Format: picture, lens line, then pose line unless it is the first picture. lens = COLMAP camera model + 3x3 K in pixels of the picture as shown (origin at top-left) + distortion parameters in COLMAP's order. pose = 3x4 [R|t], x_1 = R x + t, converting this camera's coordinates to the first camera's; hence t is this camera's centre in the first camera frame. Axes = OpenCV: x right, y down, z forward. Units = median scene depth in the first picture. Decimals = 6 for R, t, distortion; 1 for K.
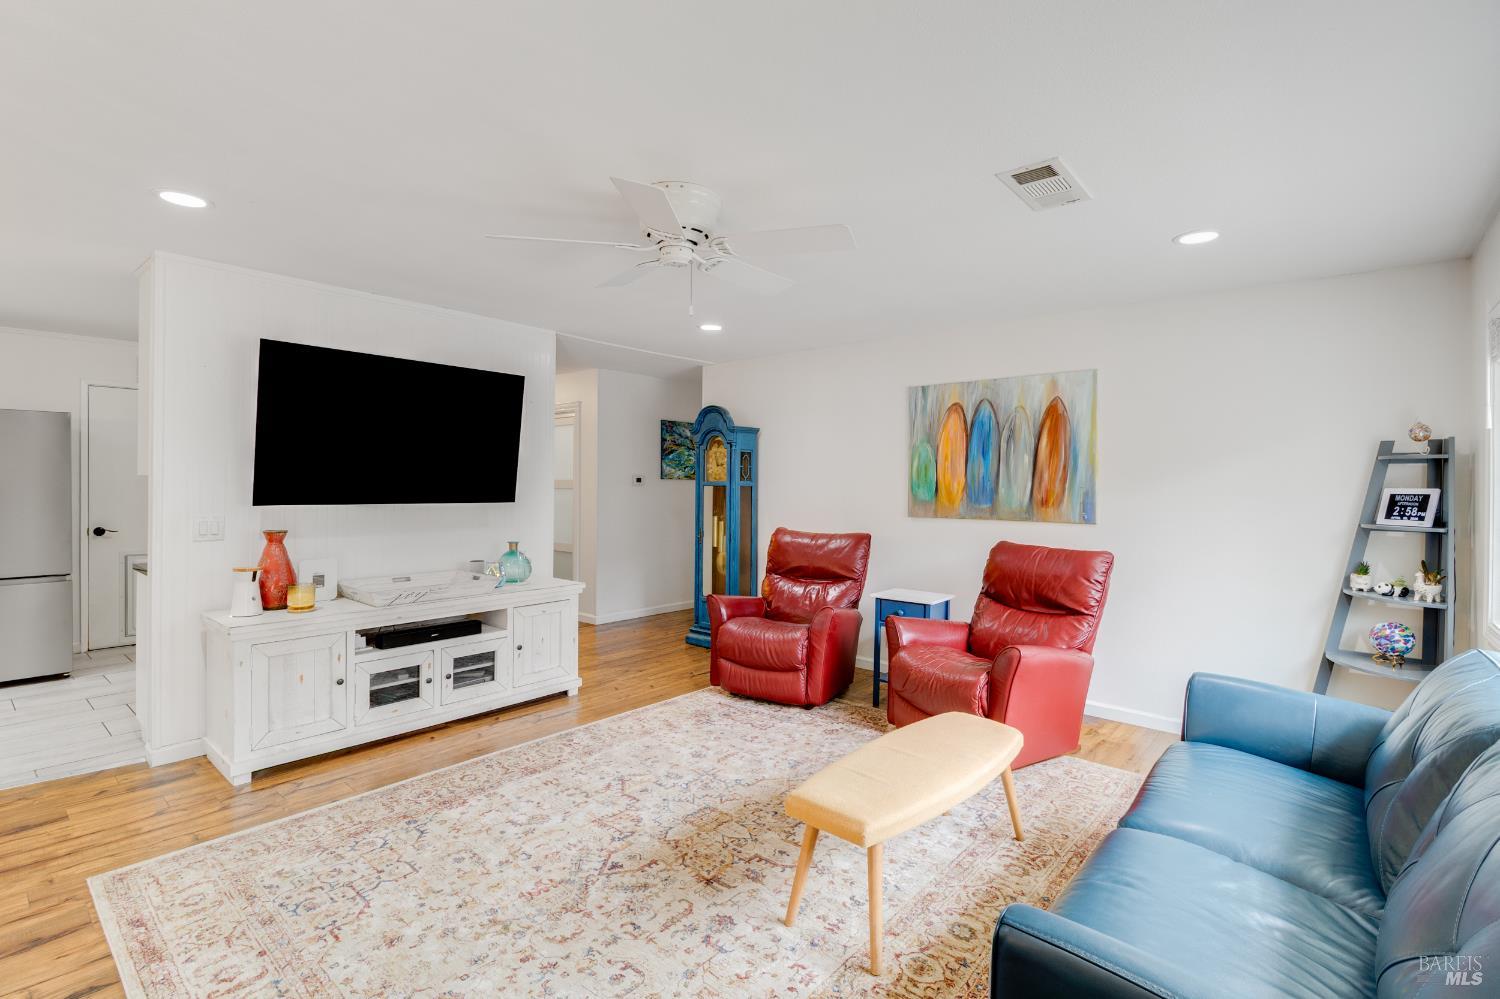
lens RADIAL K [[694.6, 0, 744.6], [0, 694.6, 491.2], [0, 0, 1]] dist [0.003183, -0.000132]
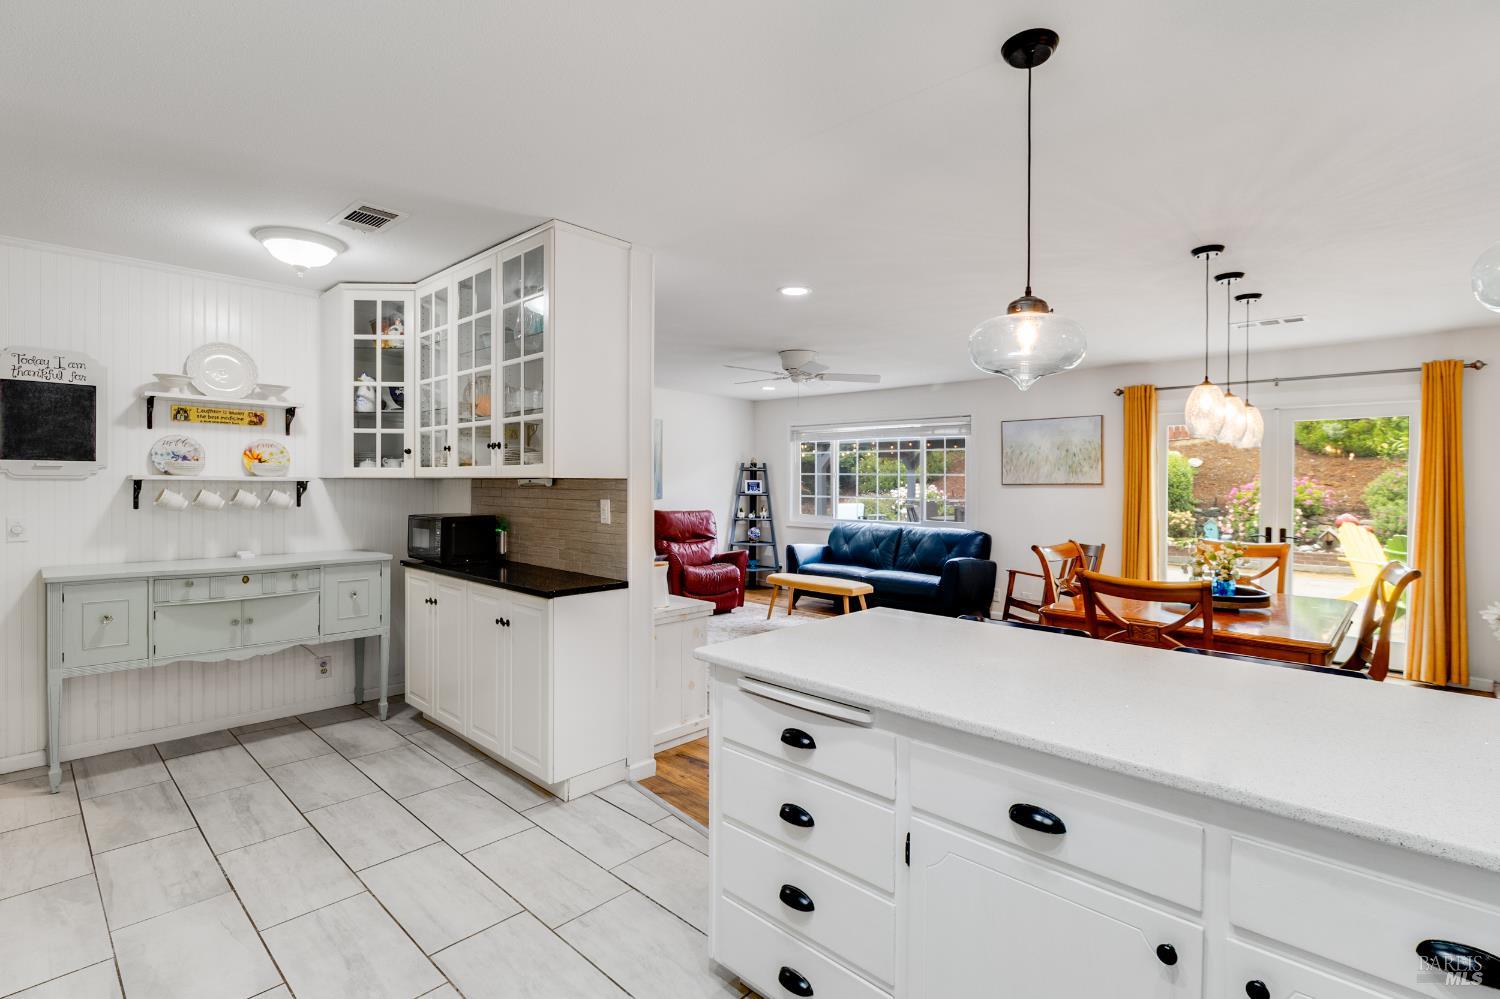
lens RADIAL K [[699.4, 0, 747.3], [0, 699.4, 487.8], [0, 0, 1]] dist [-0.001615, -0.001544]
pose [[0.066219, -0.020473, 0.997595, -1.370044], [0.004571, 0.999785, 0.020214, -0.021986], [-0.997795, 0.003222, 0.066299, 0.593152]]
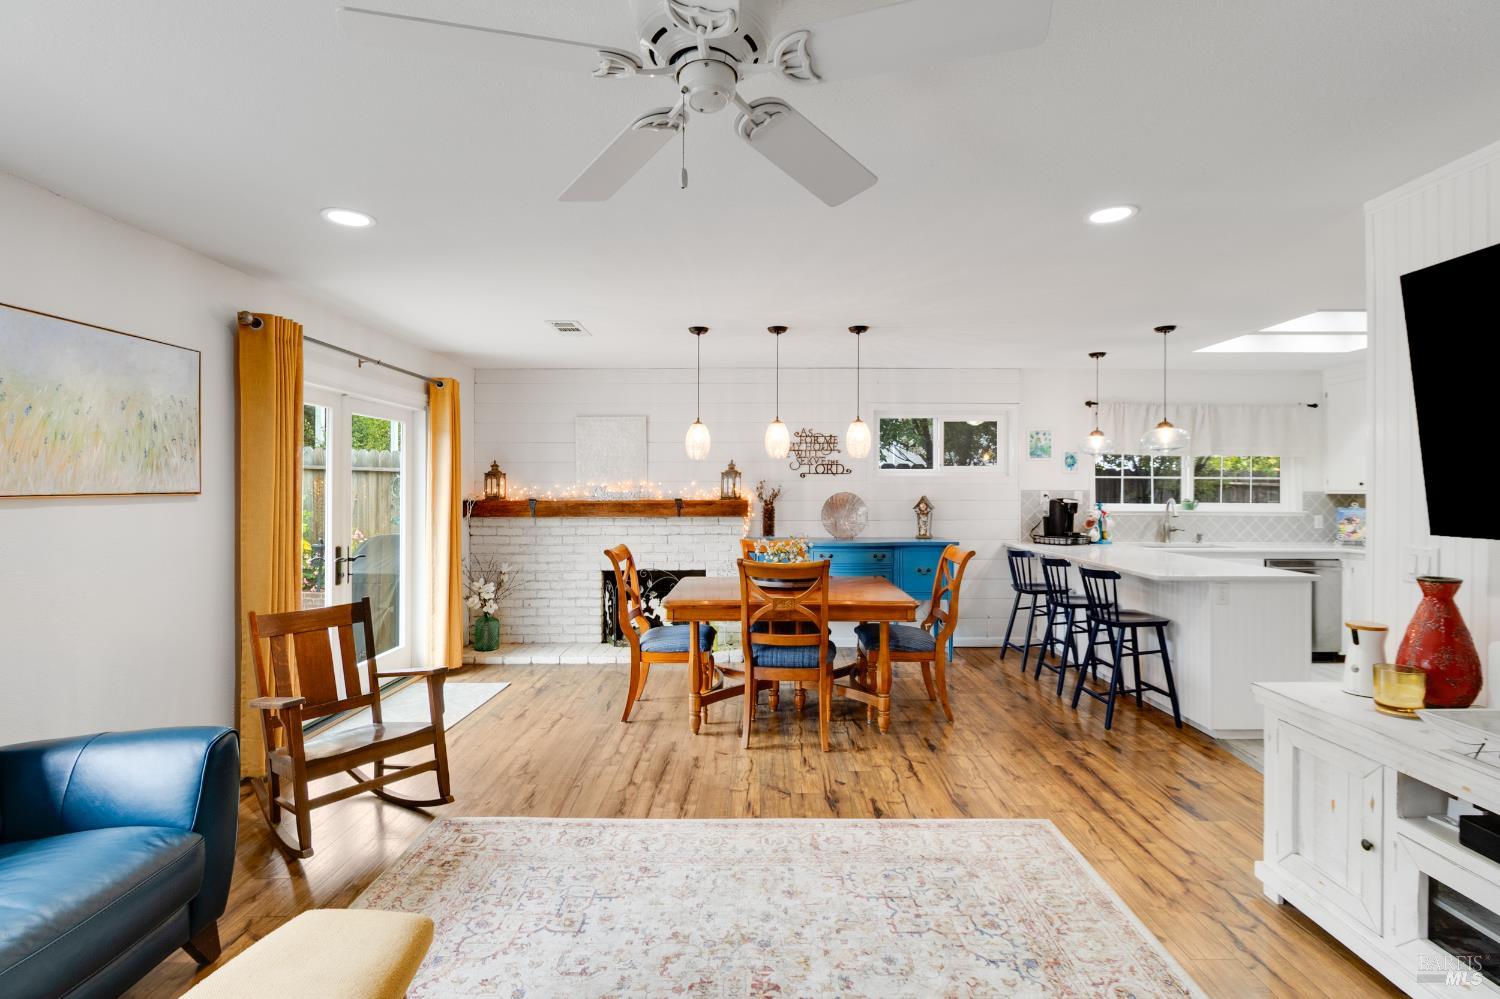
lens RADIAL K [[697.5, 0, 763.7], [0, 697.5, 490.9], [0, 0, 1]] dist [-0.001764, -0.001358]
pose [[-0.753500, -0.009613, -0.657377, 0.135492], [-0.014731, 0.999889, 0.002264, -0.009567], [0.657282, 0.011390, -0.753558, 0.853625]]
